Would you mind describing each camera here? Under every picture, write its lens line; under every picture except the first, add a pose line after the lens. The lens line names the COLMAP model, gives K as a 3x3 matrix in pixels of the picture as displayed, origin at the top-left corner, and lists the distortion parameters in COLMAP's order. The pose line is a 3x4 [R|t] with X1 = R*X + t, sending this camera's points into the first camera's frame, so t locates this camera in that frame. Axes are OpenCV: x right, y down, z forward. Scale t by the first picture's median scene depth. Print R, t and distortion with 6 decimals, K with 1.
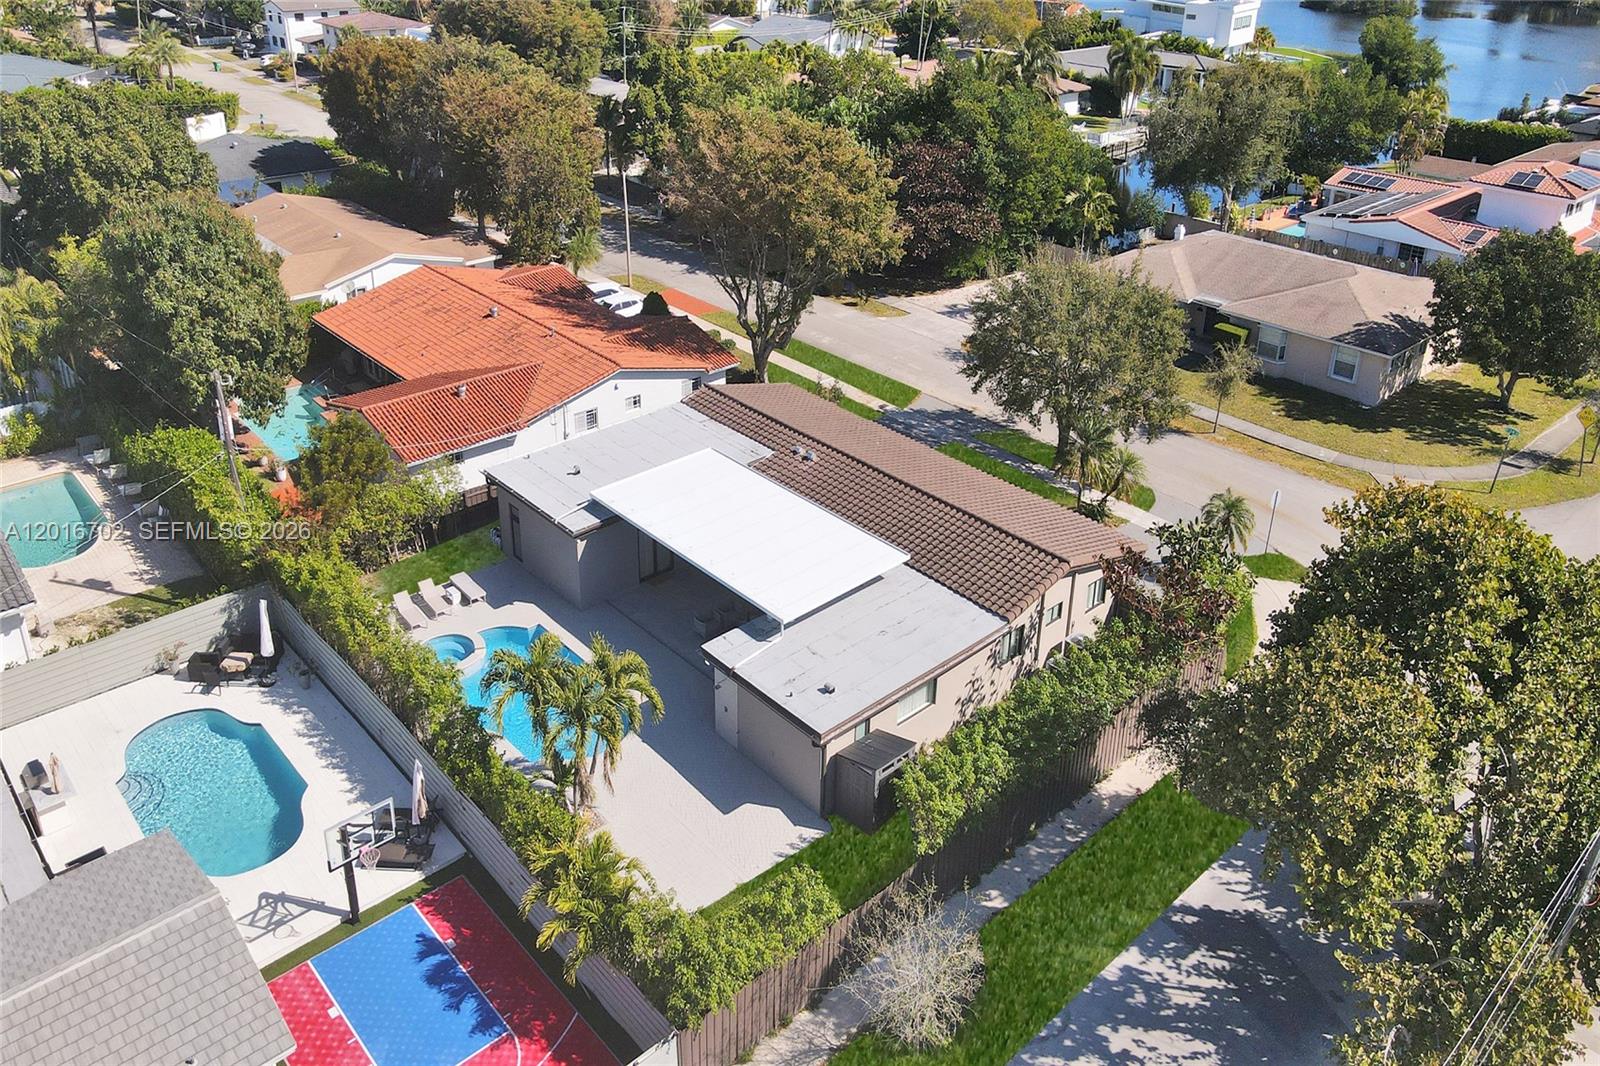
lens RADIAL K [[1145.4, 0, 792.9], [0, 1145.4, 501.4], [0, 0, 1]] dist [0.005963, 0.023942]
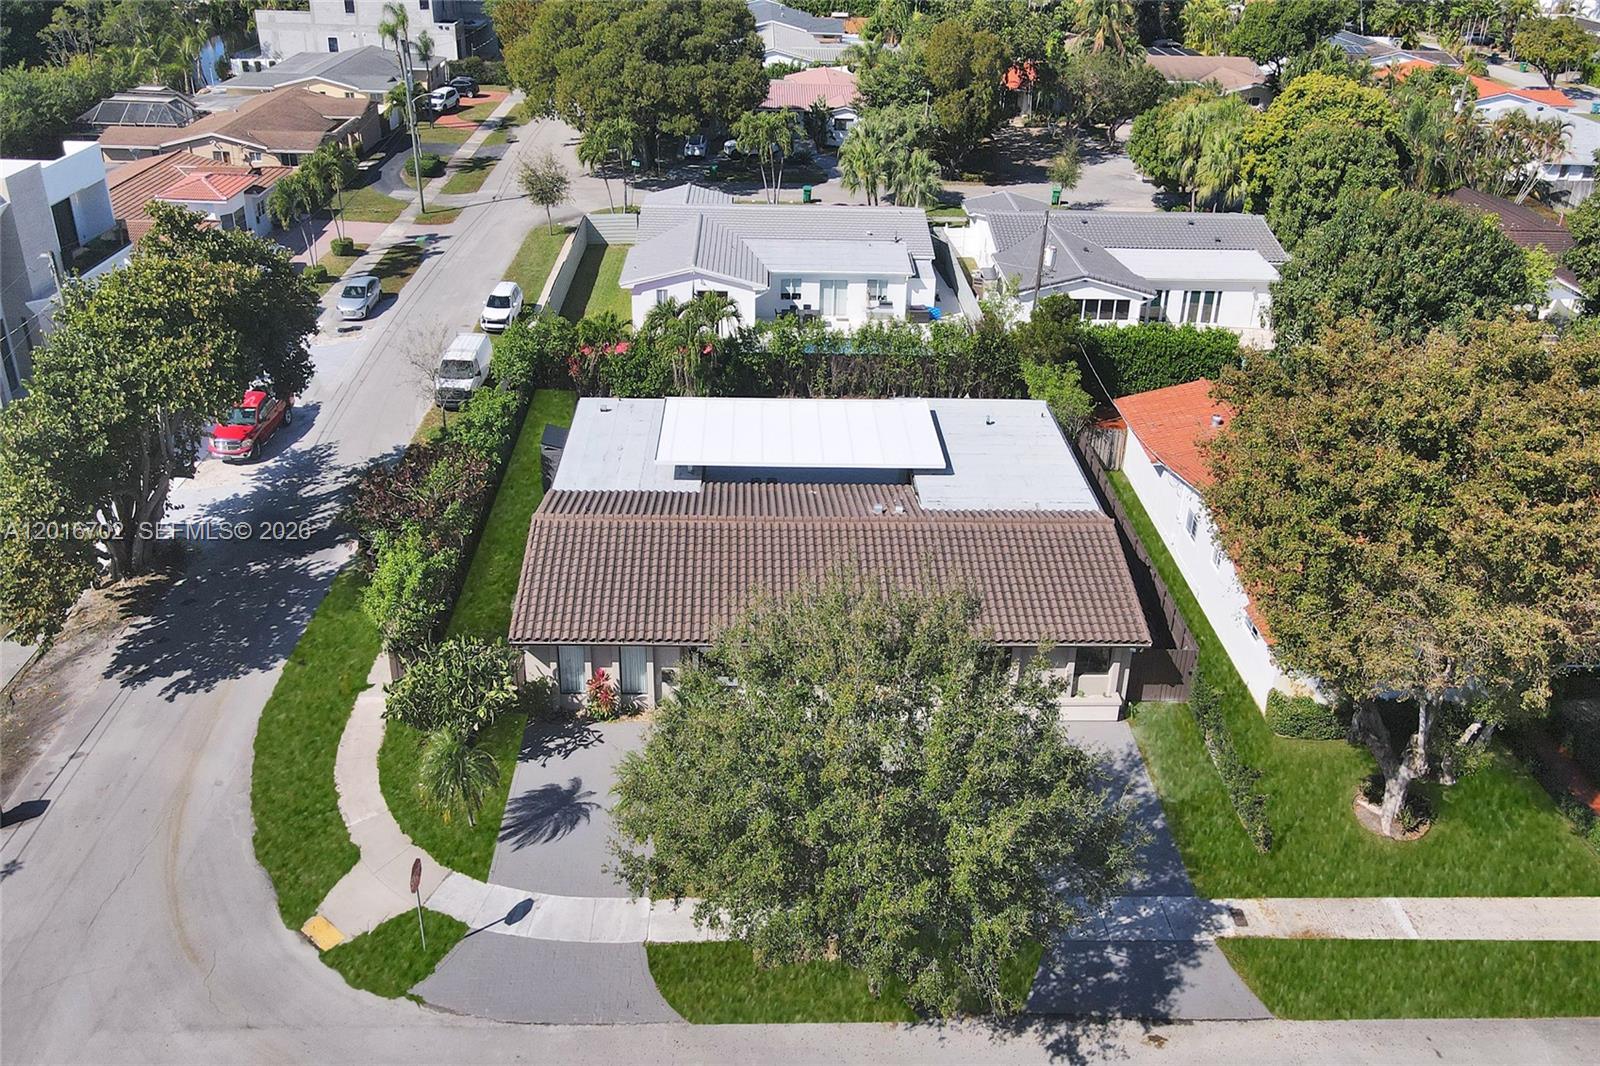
lens RADIAL K [[1133.0, 0, 800.0], [0, 1133.0, 533.0], [0, 0, 1]] dist [-0.000319, 0.004365]
pose [[-0.649639, 0.362427, -0.668294, 0.568648], [-0.404517, 0.579496, 0.707496, -0.545234], [0.643689, 0.729953, -0.229855, 1.047115]]
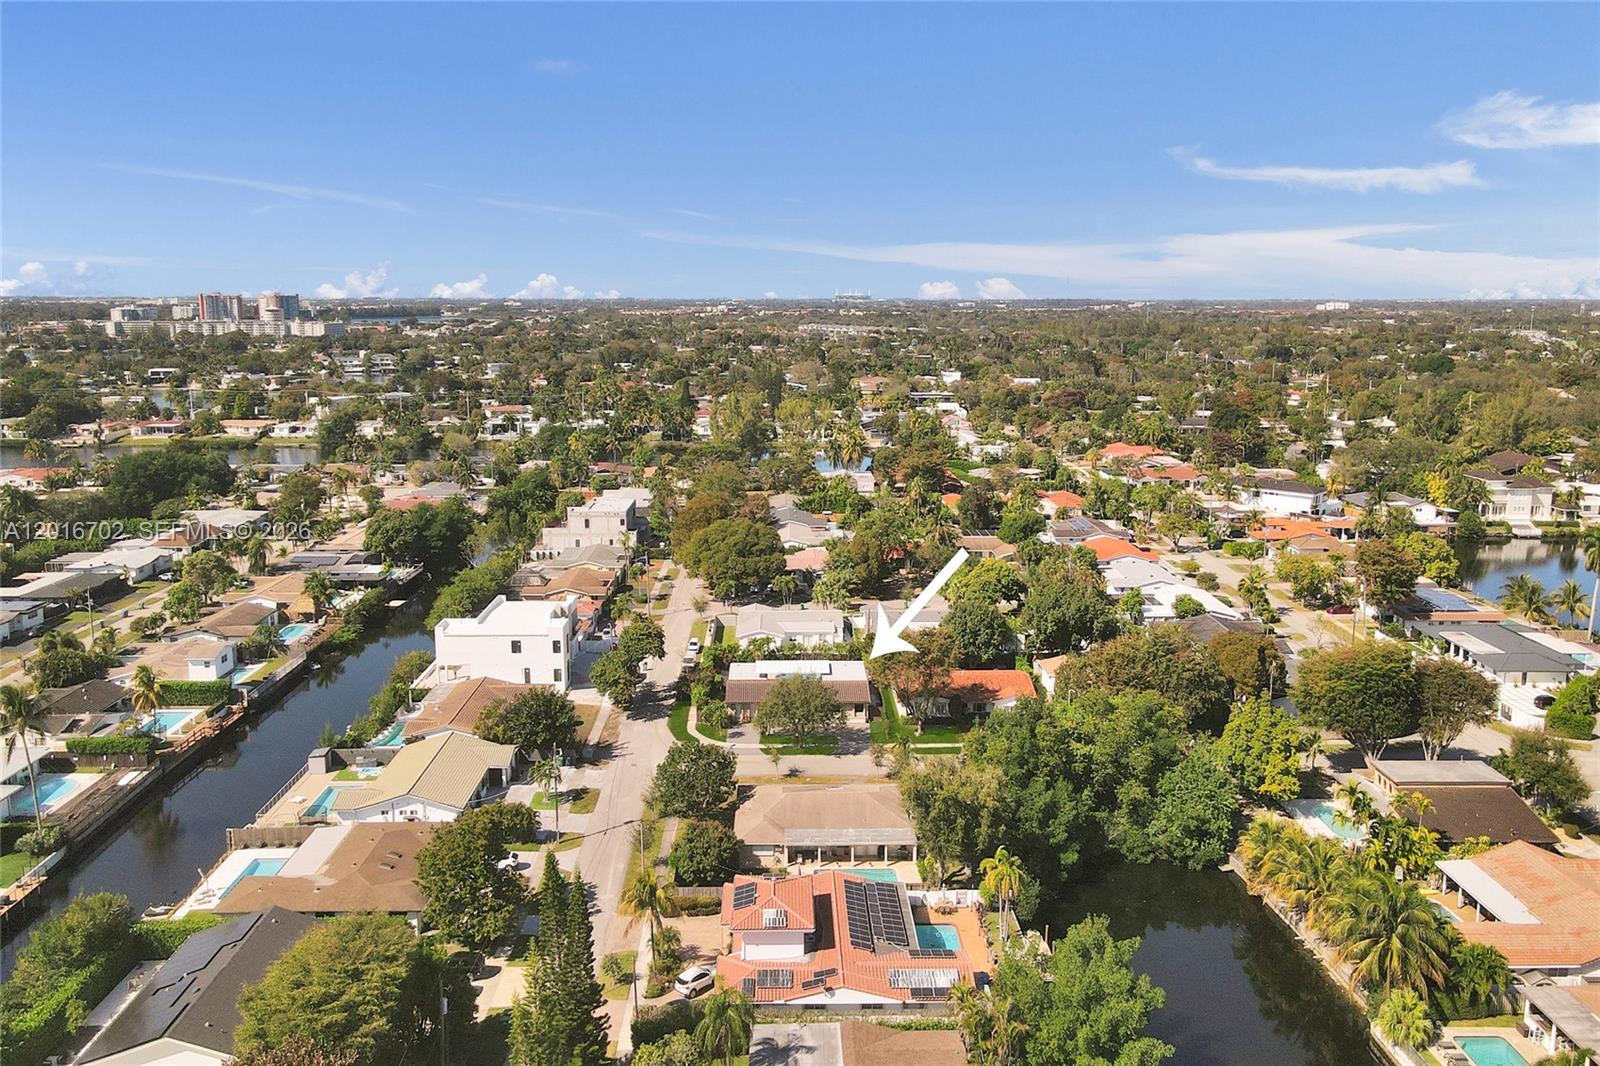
lens RADIAL K [[1145.4, 0, 792.9], [0, 1145.4, 501.4], [0, 0, 1]] dist [0.005963, 0.023942]
pose [[-0.668617, 0.103190, -0.736413, 2.342495], [-0.370530, 0.812391, 0.450255, -1.849189], [0.644716, 0.573910, -0.504943, 2.185718]]
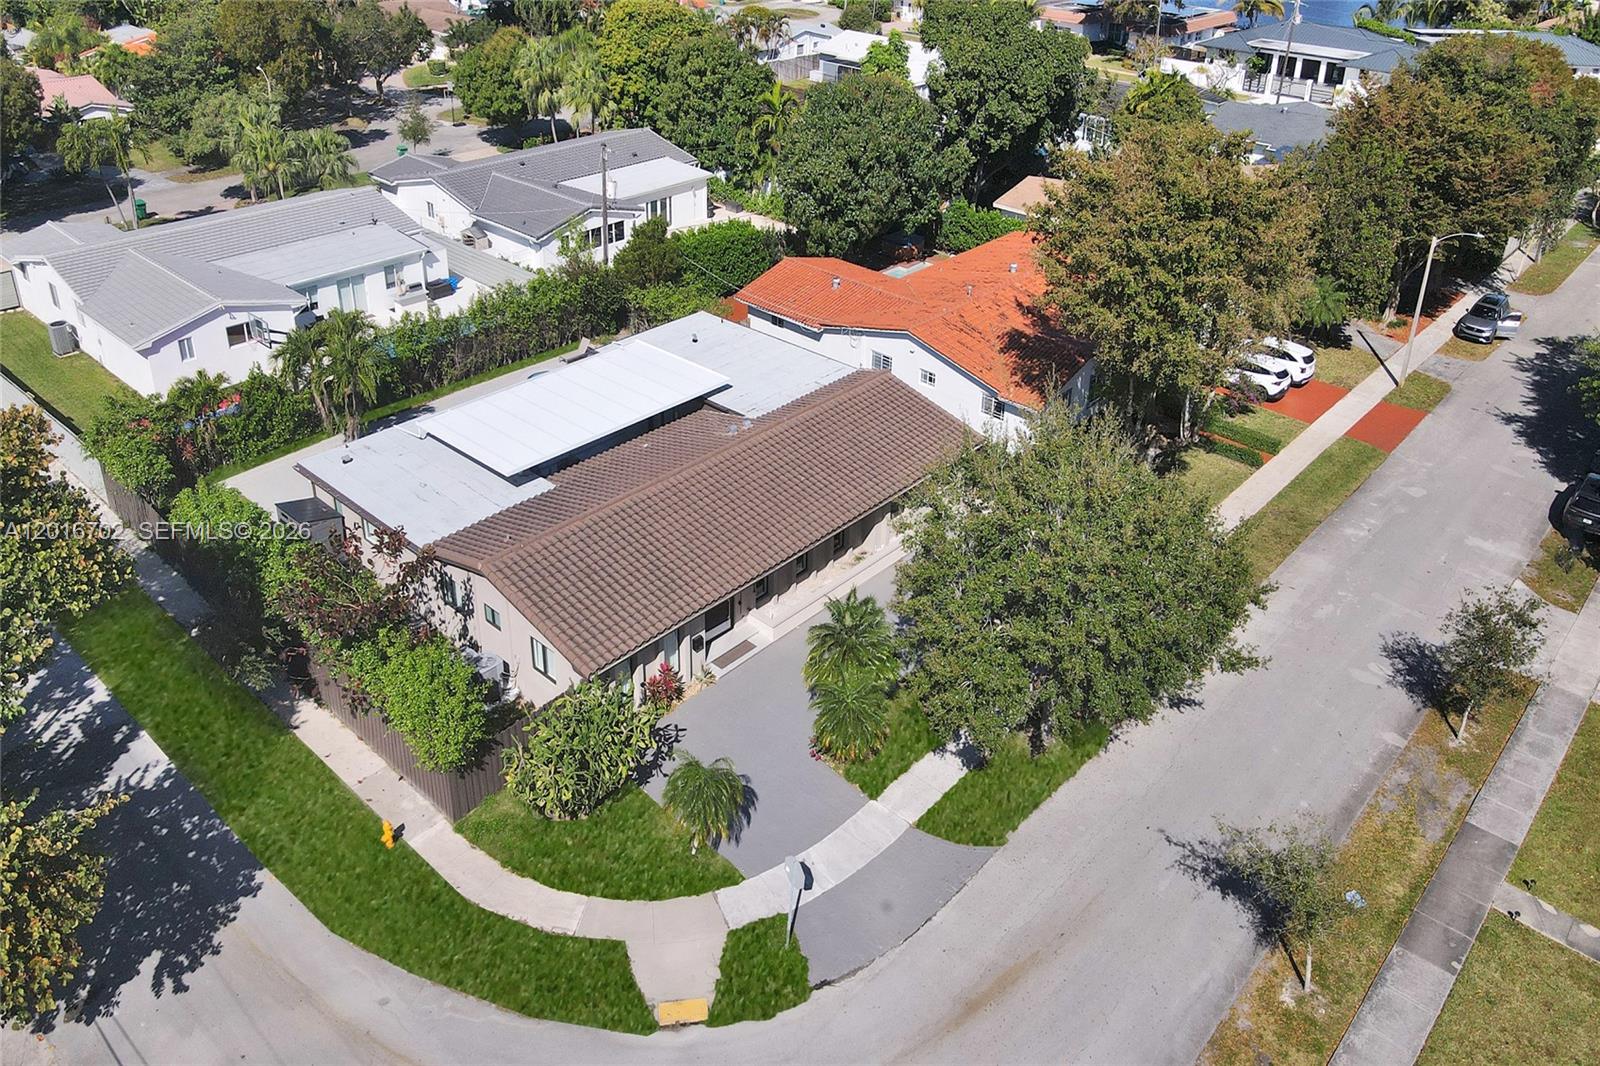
lens RADIAL K [[1145.4, 0, 792.9], [0, 1145.4, 501.4], [0, 0, 1]] dist [0.005963, 0.023942]
pose [[0.096597, 0.498775, -0.861332, 0.764226], [-0.500658, 0.772279, 0.391059, -0.344415], [0.860239, 0.393457, 0.324316, 0.683462]]
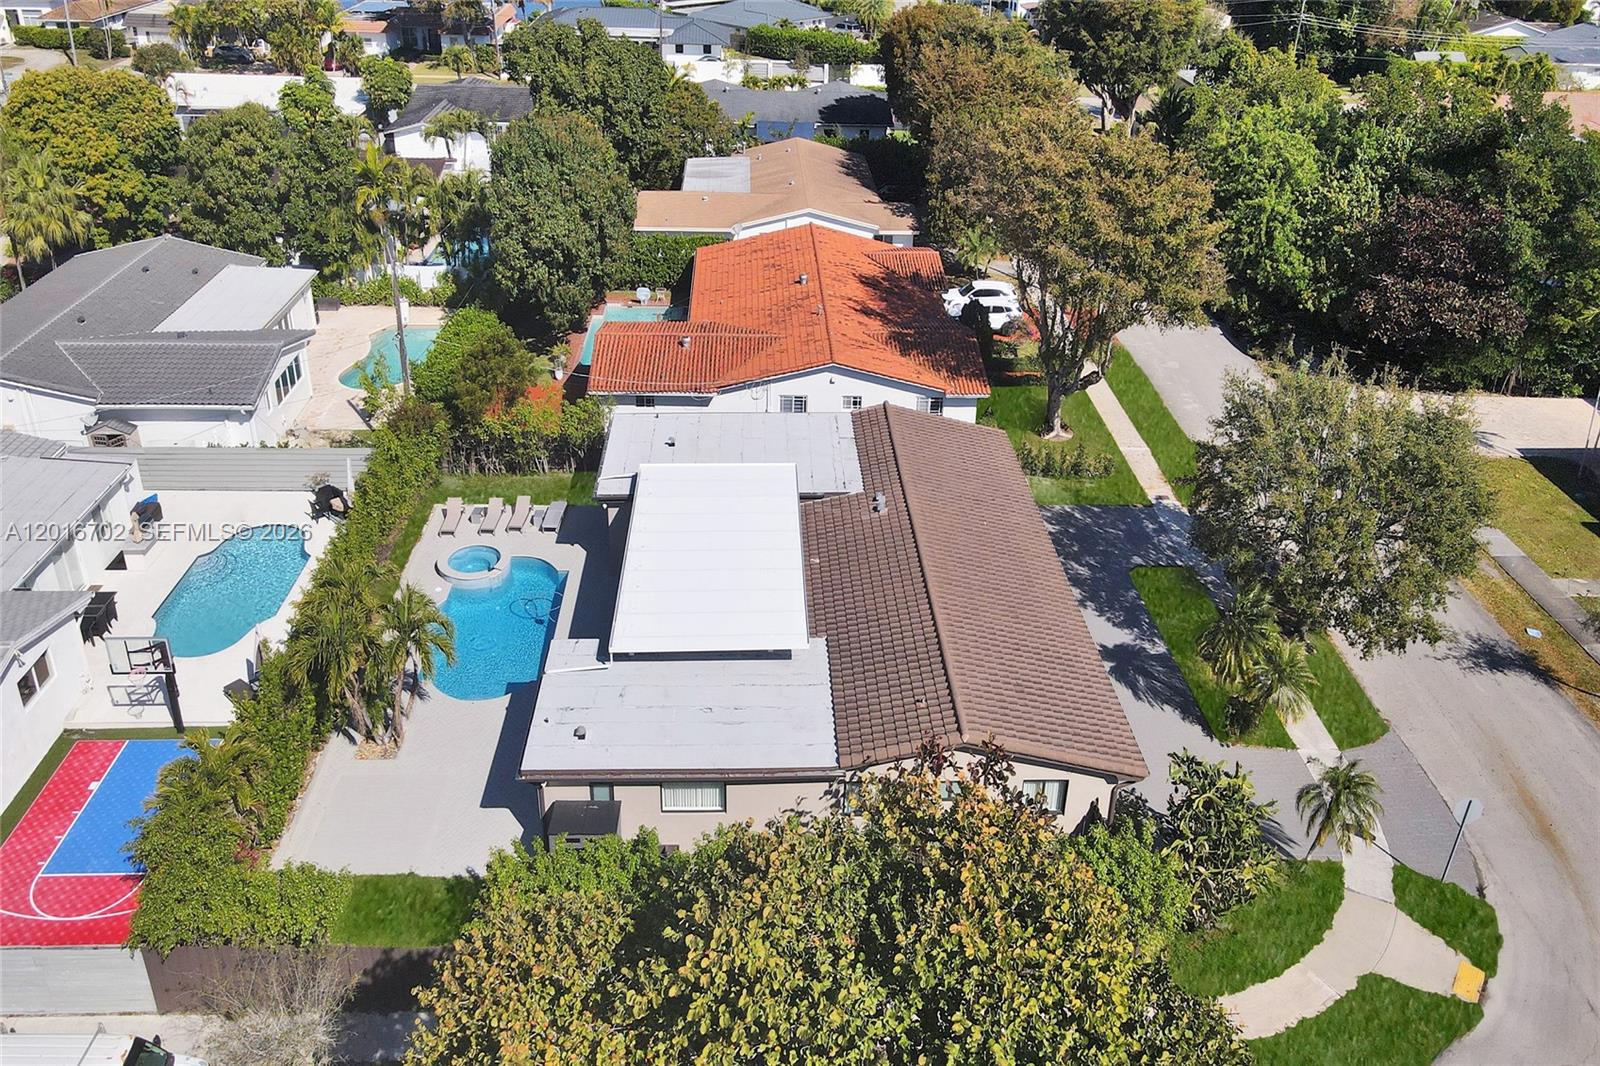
lens RADIAL K [[1145.4, 0, 792.9], [0, 1145.4, 501.4], [0, 0, 1]] dist [0.005963, 0.023942]
pose [[0.766195, 0.325880, -0.553848, 0.398572], [-0.317018, 0.941380, 0.115337, -0.110577], [0.558968, 0.087209, 0.824591, 0.219097]]
